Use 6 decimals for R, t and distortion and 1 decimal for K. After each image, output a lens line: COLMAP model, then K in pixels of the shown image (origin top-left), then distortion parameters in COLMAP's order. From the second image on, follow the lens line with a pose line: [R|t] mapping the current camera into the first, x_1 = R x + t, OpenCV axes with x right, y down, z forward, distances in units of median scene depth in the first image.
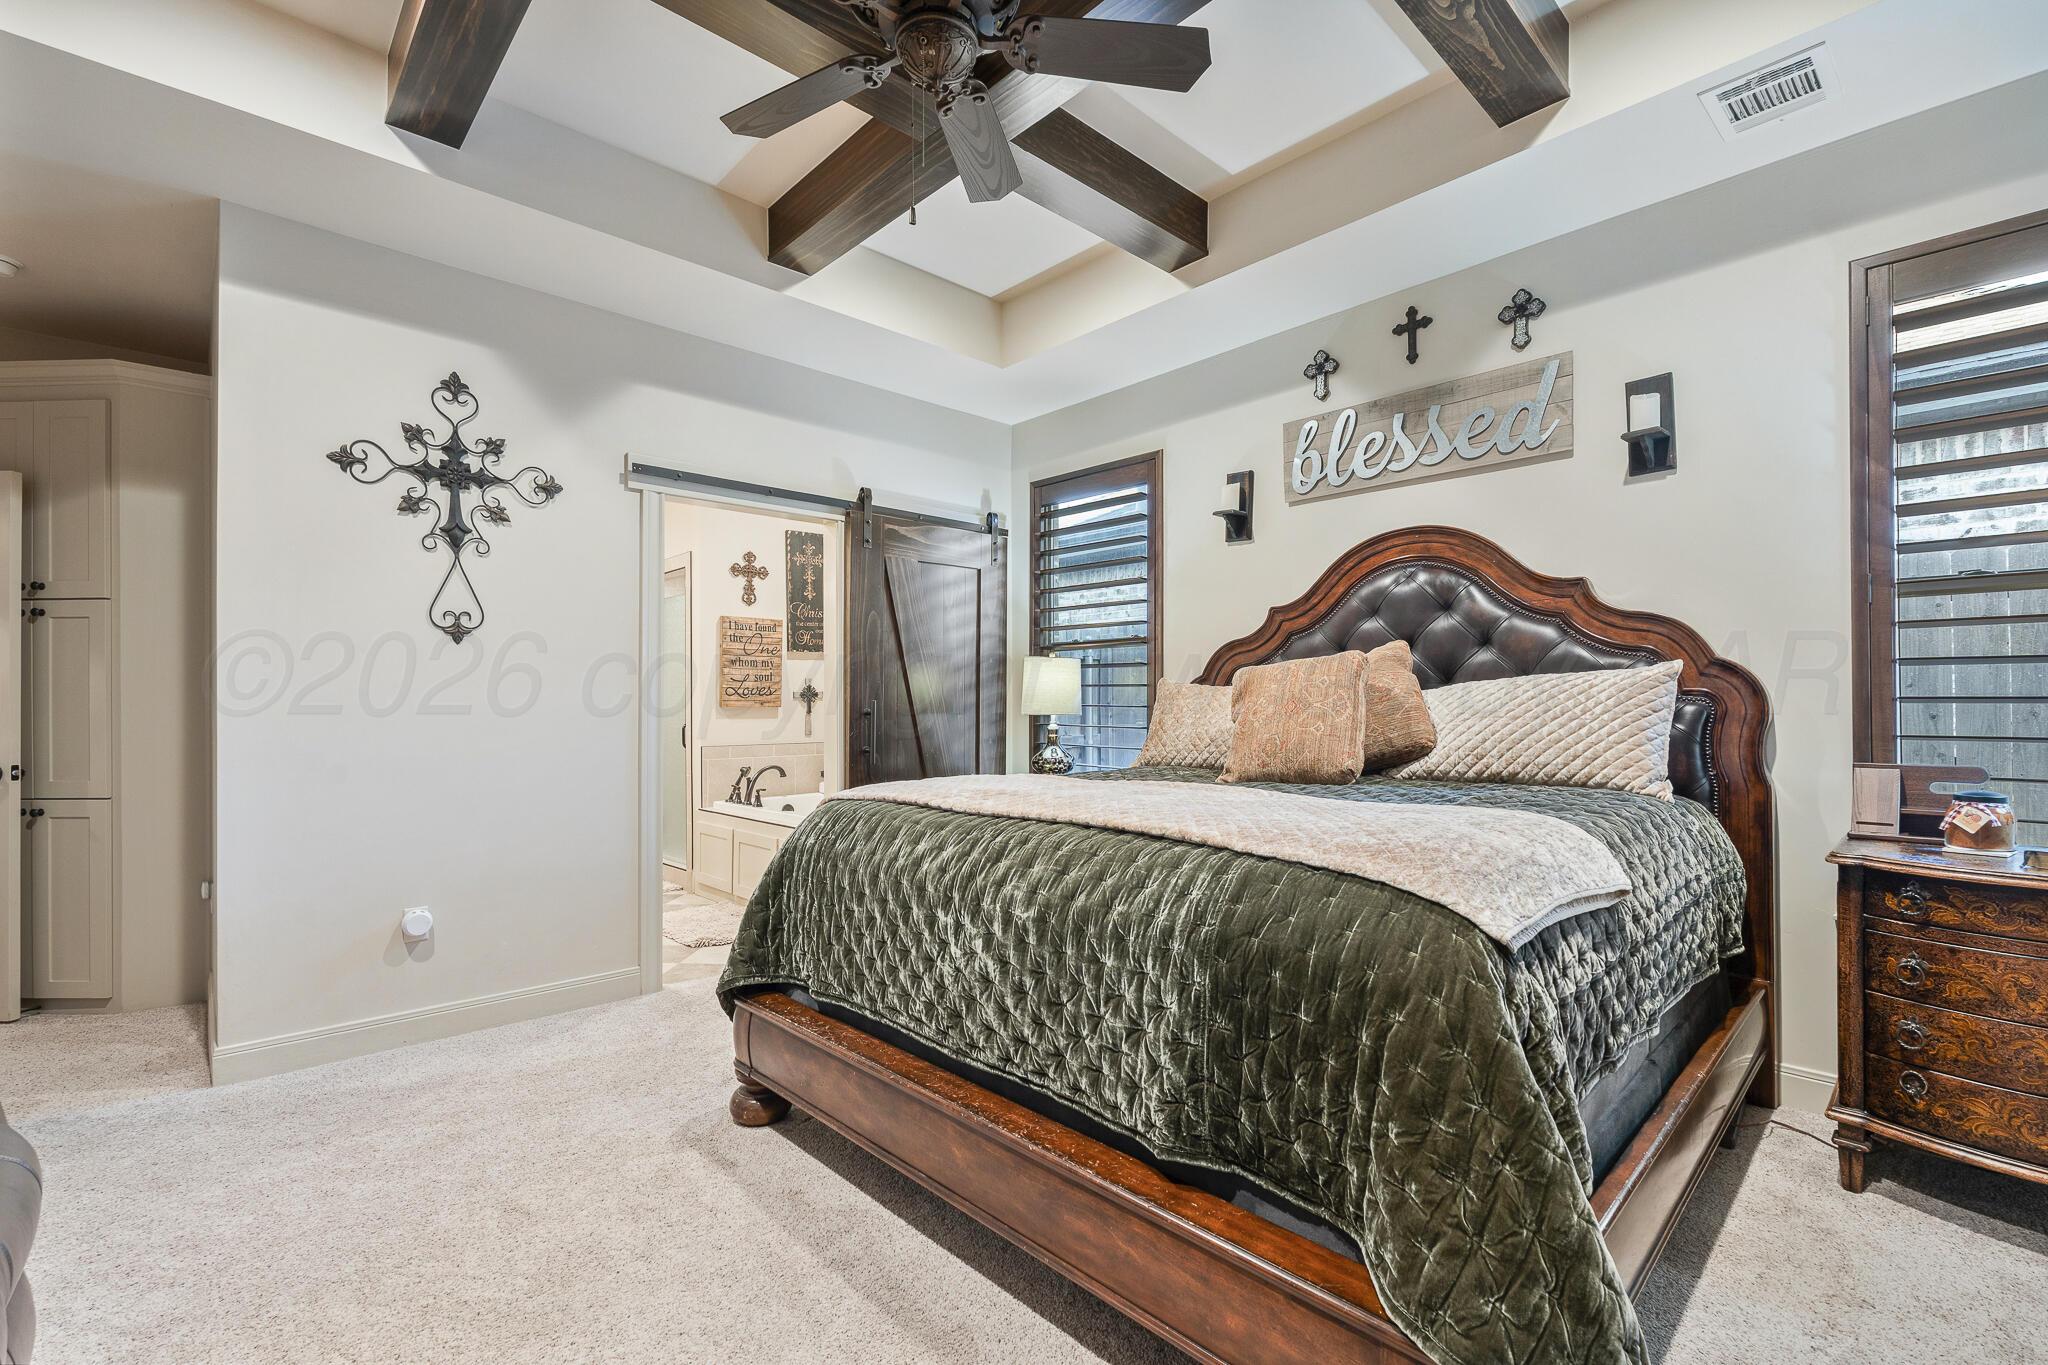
lens RADIAL K [[896.2, 0, 1020.0], [0, 896.2, 693.8], [0, 0, 1]] dist [0.000265, 0.000454]
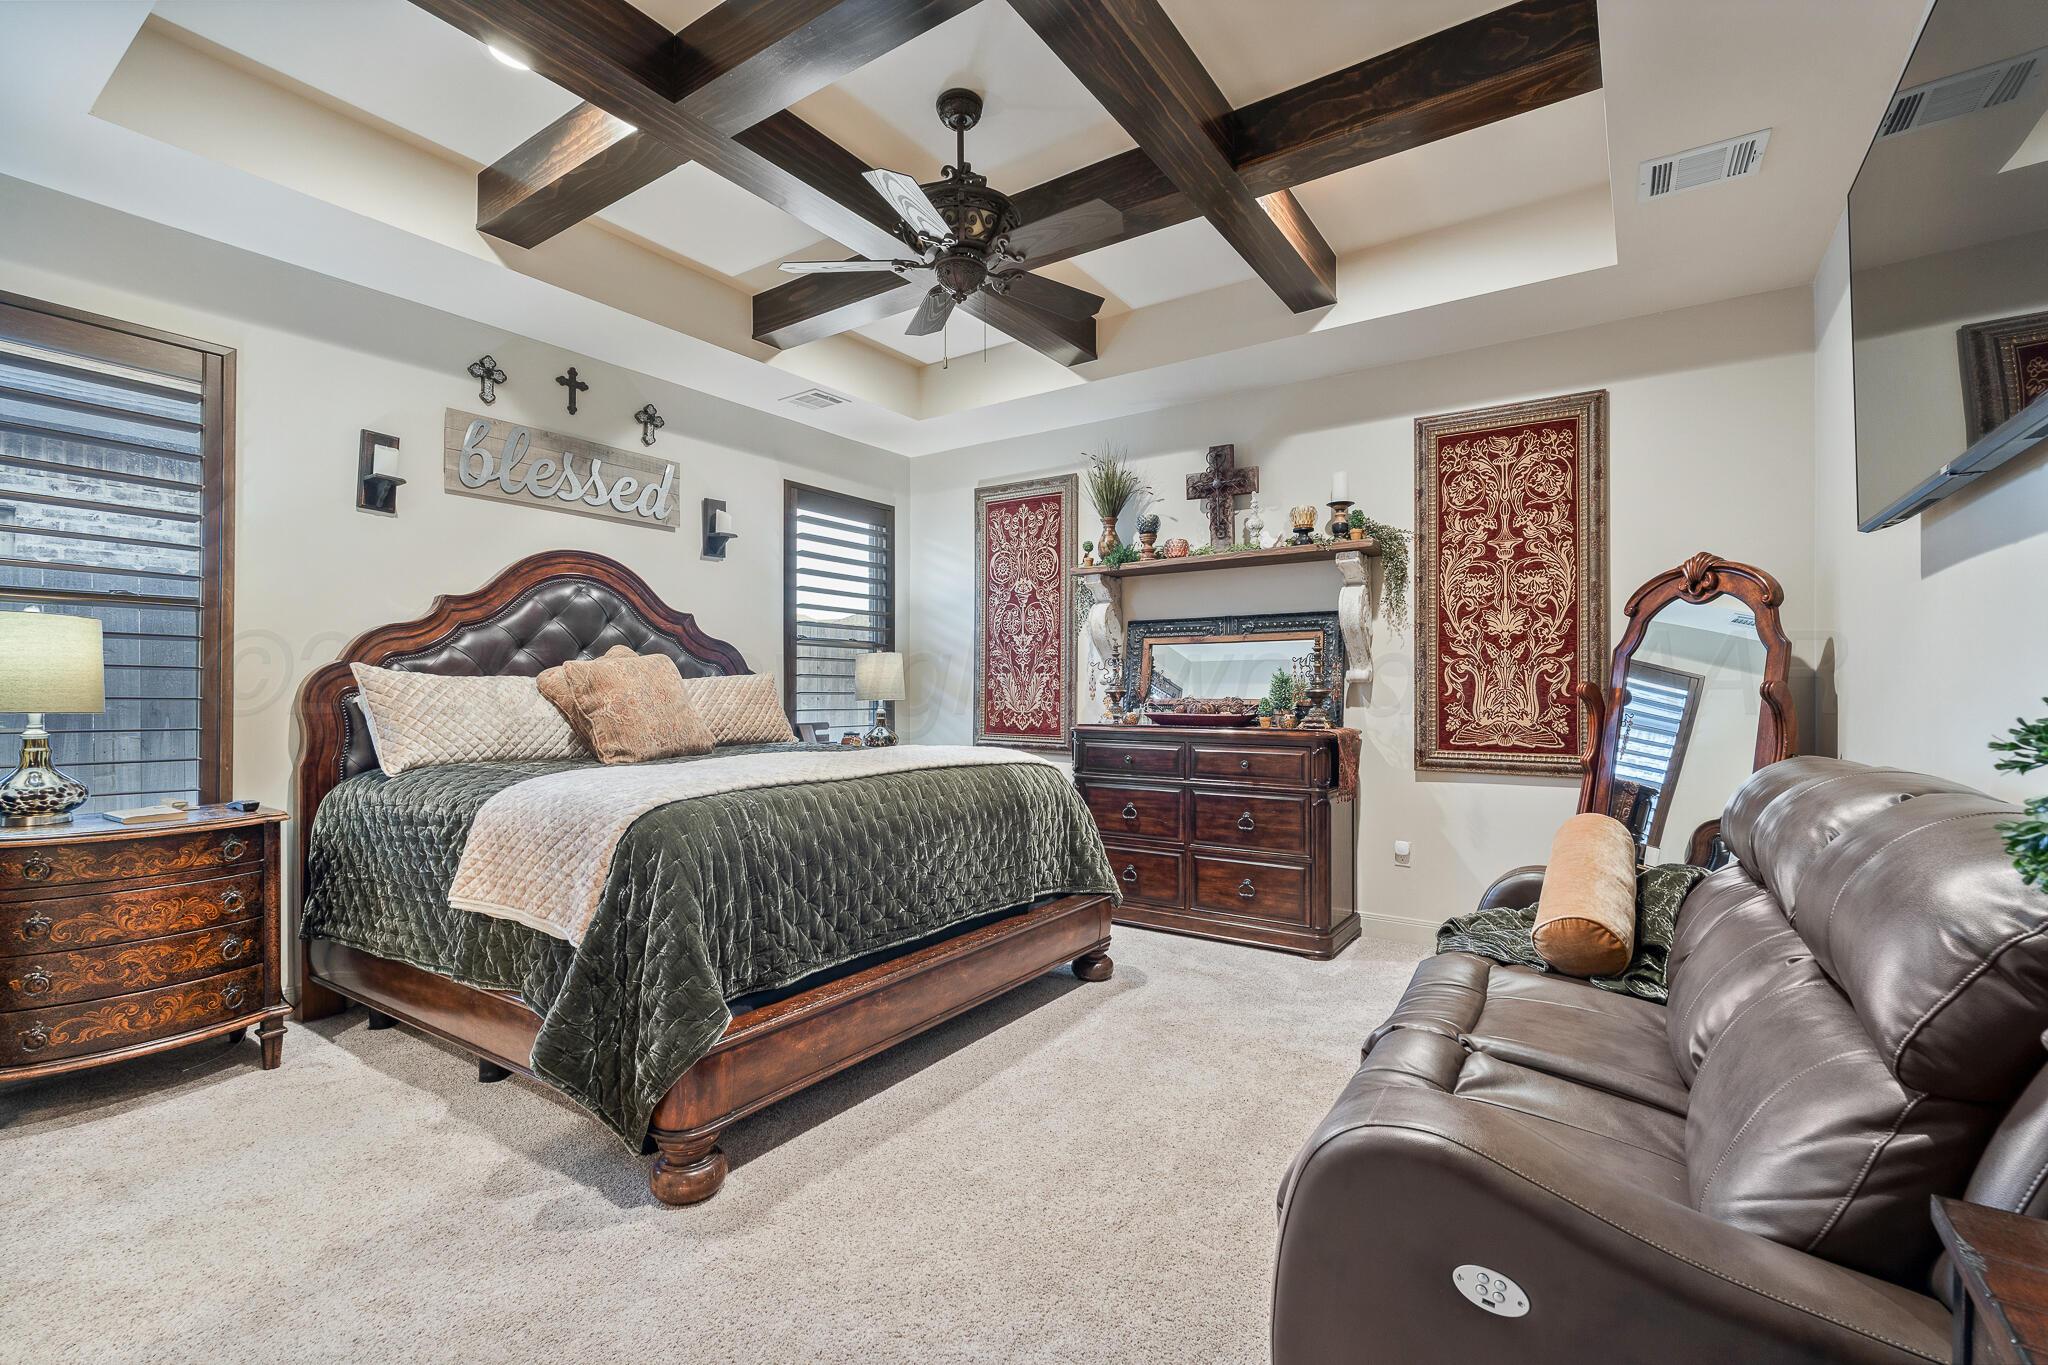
lens RADIAL K [[896.2, 0, 1026.6], [0, 896.2, 685.9], [0, 0, 1]] dist [0.000265, 0.000454]
pose [[-0.217308, 0.008547, 0.976066, -0.878850], [-0.012220, 0.999859, -0.011476, 0.005794], [-0.976027, -0.014422, -0.217173, 0.657325]]
